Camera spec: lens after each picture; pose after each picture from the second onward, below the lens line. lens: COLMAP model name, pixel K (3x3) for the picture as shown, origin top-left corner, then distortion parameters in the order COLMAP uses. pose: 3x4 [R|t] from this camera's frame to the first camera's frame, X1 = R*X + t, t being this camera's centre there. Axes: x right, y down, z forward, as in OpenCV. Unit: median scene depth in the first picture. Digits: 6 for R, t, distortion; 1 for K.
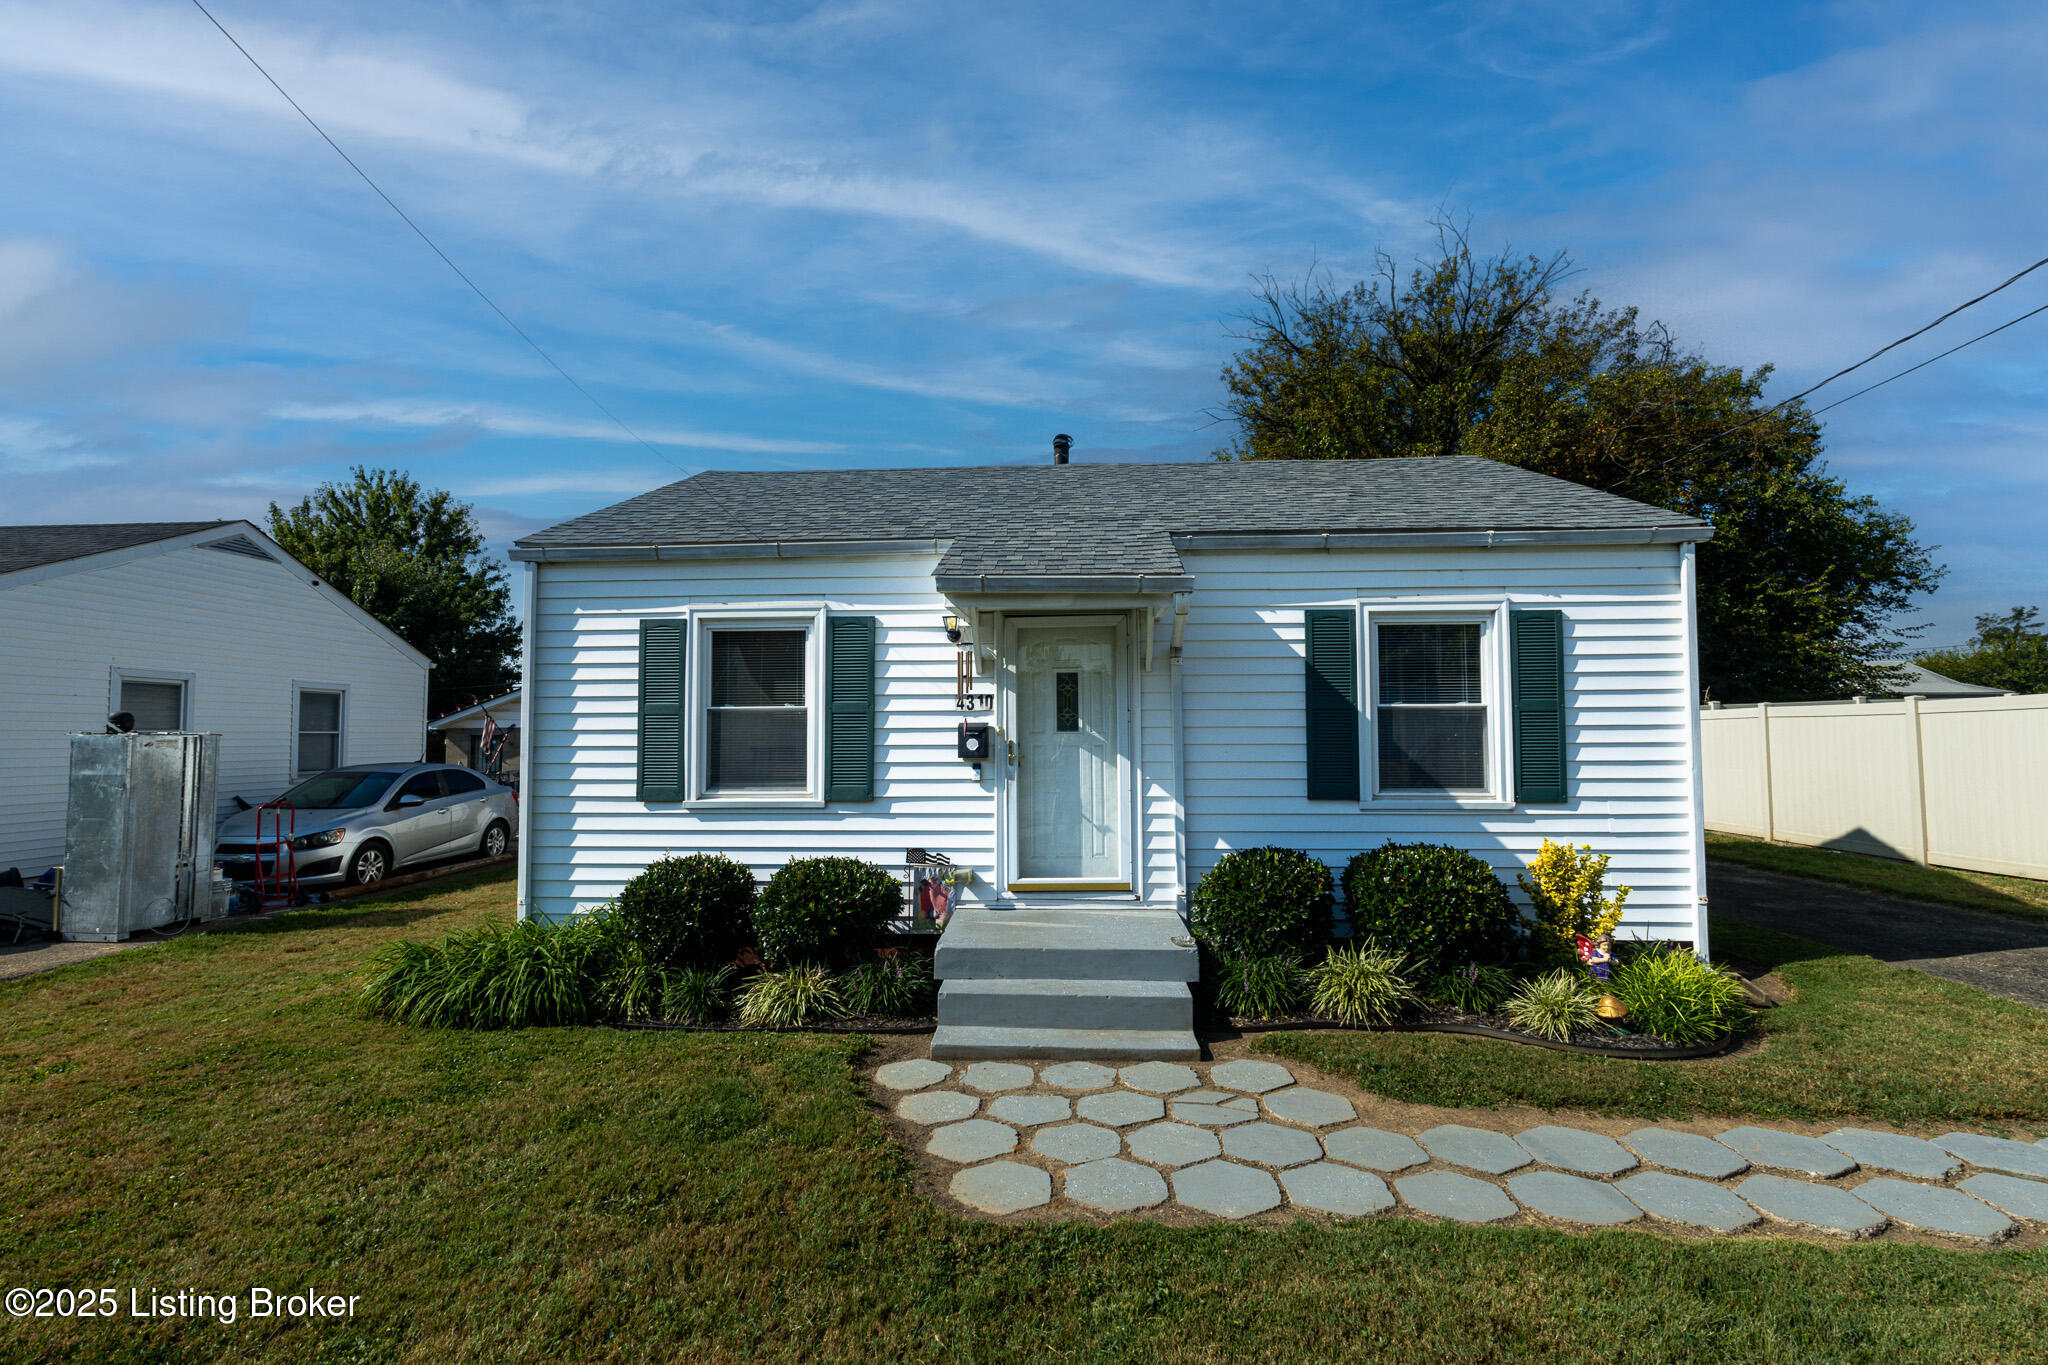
lens RADIAL K [[942.7, 0, 1021.4], [0, 942.7, 692.7], [0, 0, 1]] dist [-0.000234, 0.001795]
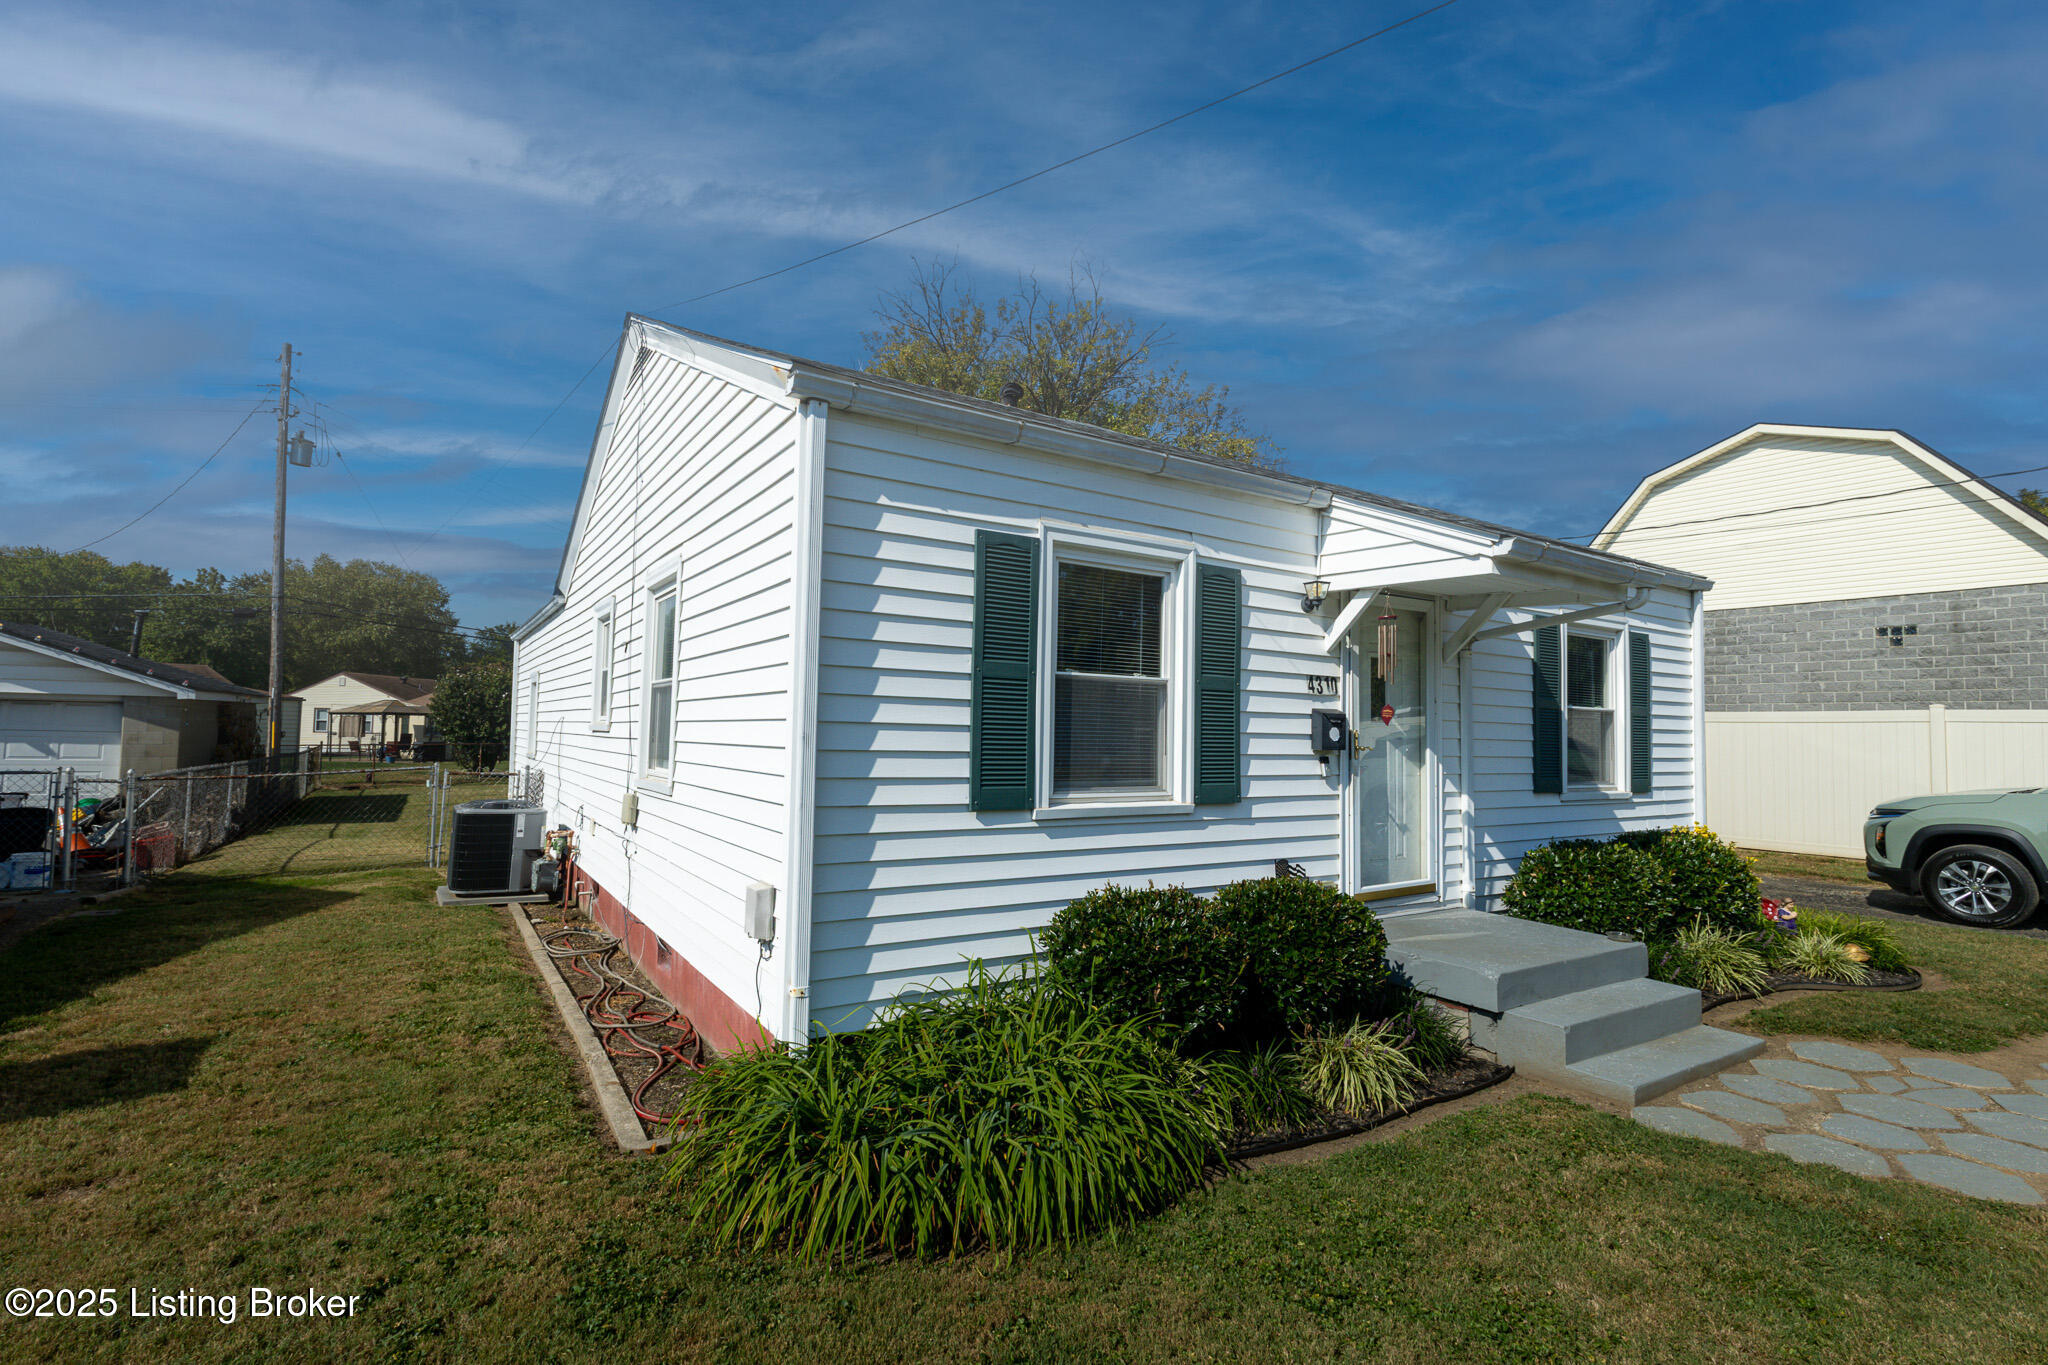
lens RADIAL K [[942.7, 0, 1025.0], [0, 942.7, 688.8], [0, 0, 1]] dist [-0.000234, 0.001795]
pose [[0.805995, 0.049334, 0.589863, -0.781233], [-0.055191, 0.998443, -0.008093, 0.035828], [-0.589344, -0.026032, 0.807463, 0.473101]]
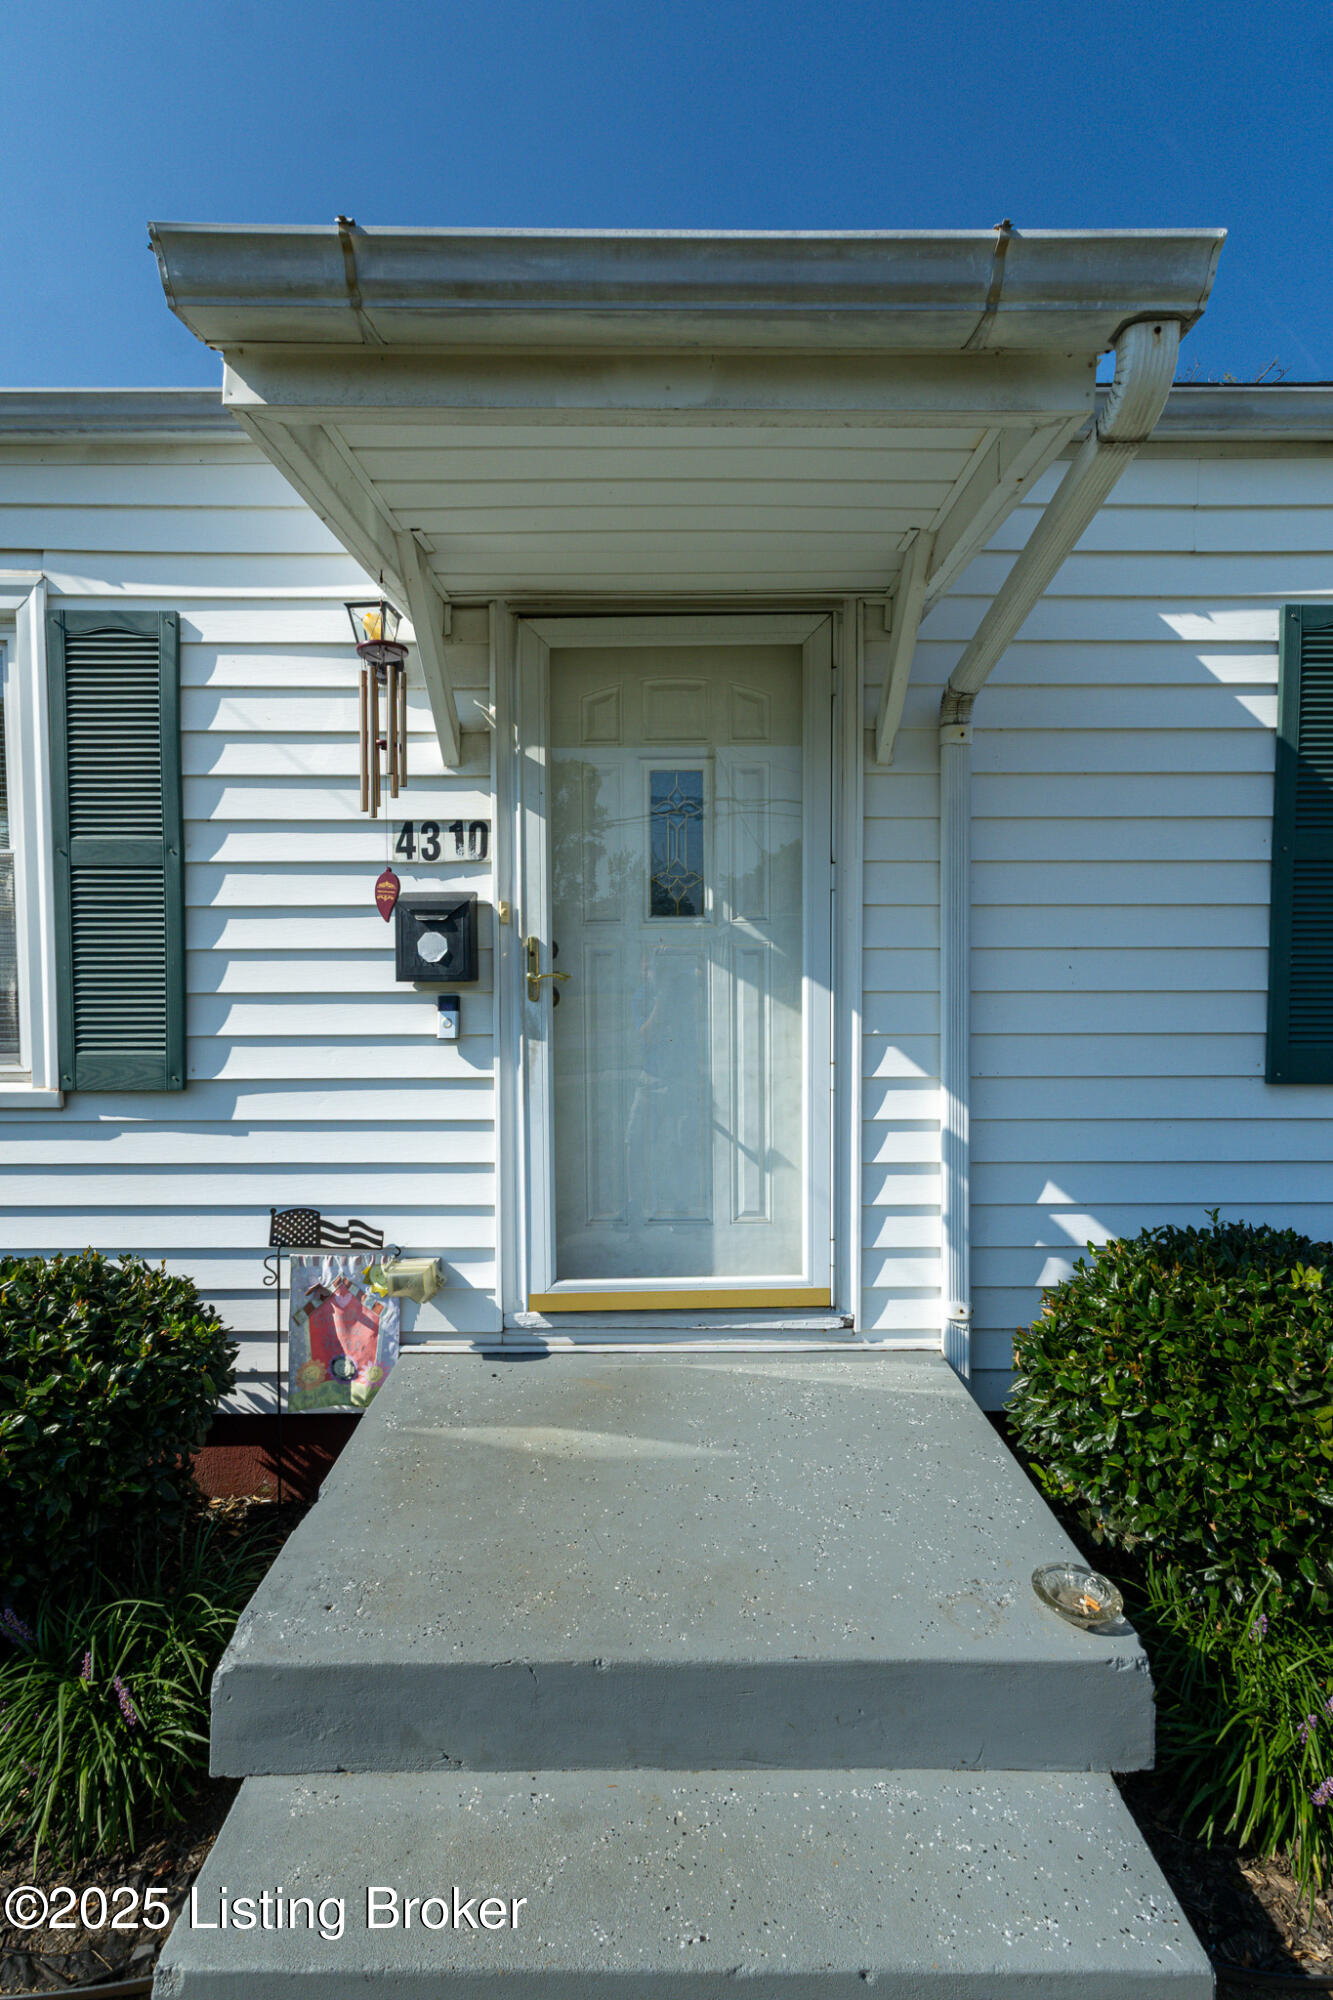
lens RADIAL K [[920.6, 0, 670.2], [0, 920.6, 1016.1], [0, 0, 1]] dist [-0.000234, 0.001795]
pose [[0.998166, -0.001639, 0.060518, 0.022226], [-0.004597, 0.994697, 0.102749, 0.043518], [-0.060366, -0.102839, 0.992865, 0.612331]]
